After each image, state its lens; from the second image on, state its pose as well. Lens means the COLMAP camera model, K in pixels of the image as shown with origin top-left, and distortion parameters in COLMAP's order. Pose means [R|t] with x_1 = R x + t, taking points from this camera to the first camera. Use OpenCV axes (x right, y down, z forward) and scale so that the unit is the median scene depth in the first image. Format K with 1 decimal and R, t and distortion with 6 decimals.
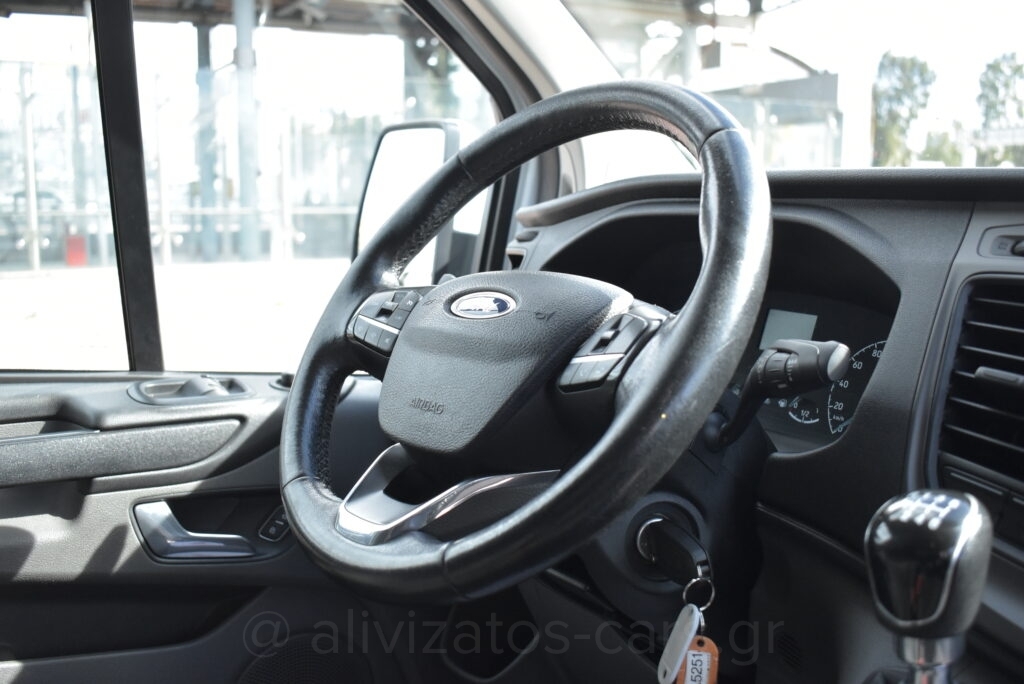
lens RADIAL K [[1010.2, 0, 512.0], [0, 1010.2, 342.0], [0, 0, 1]] dist [-0.070109, -0.000738]
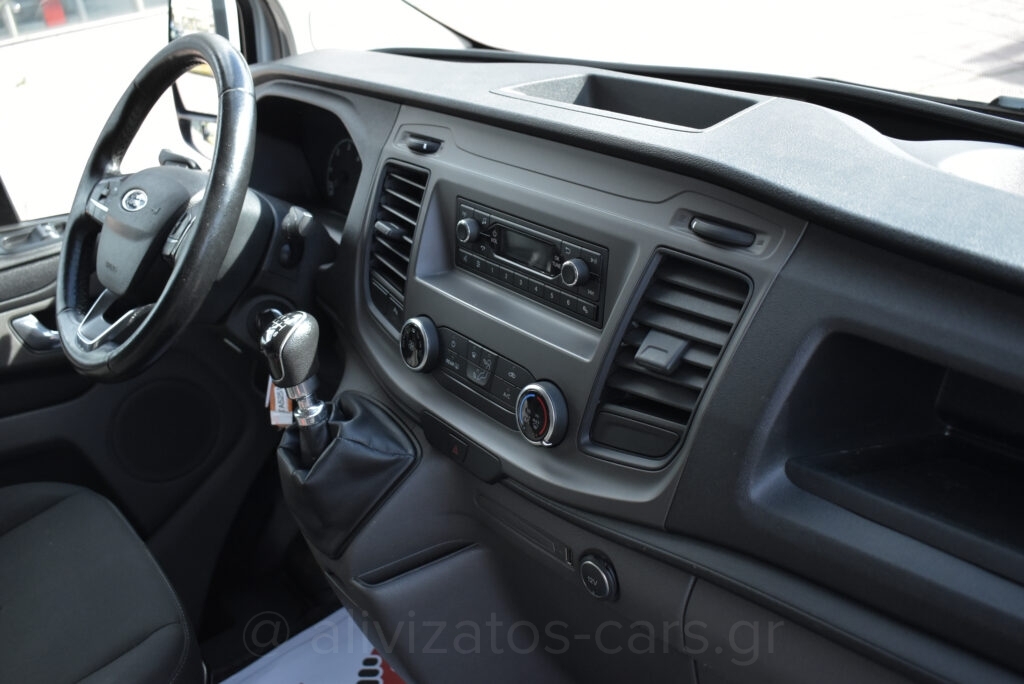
lens RADIAL K [[1010.2, 0, 512.0], [0, 1010.2, 342.0], [0, 0, 1]] dist [-0.070109, -0.000738]
pose [[0.991573, -0.117270, -0.055058, 0.464515], [0.128451, 0.945232, 0.300060, -0.163981], [0.016854, -0.304604, 0.952330, -0.443634]]
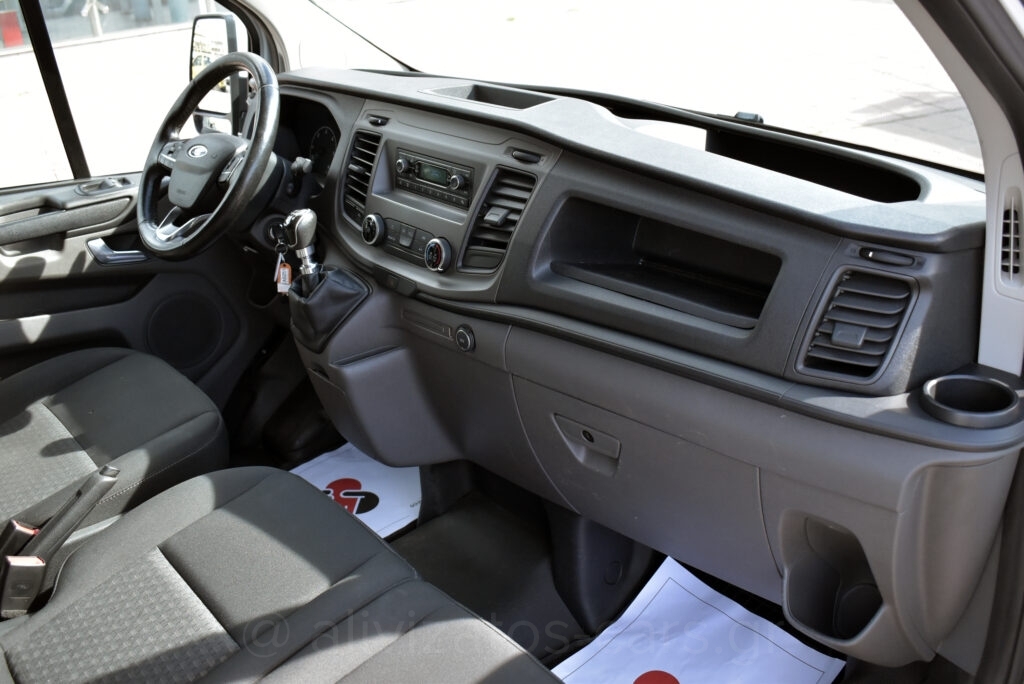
lens RADIAL K [[1010.2, 0, 512.0], [0, 1010.2, 342.0], [0, 0, 1]] dist [-0.070109, -0.000738]
pose [[0.995695, -0.091529, 0.014644, 0.516389], [0.084206, 0.959207, 0.269874, -0.142768], [-0.038748, -0.267479, 0.962784, -1.246105]]
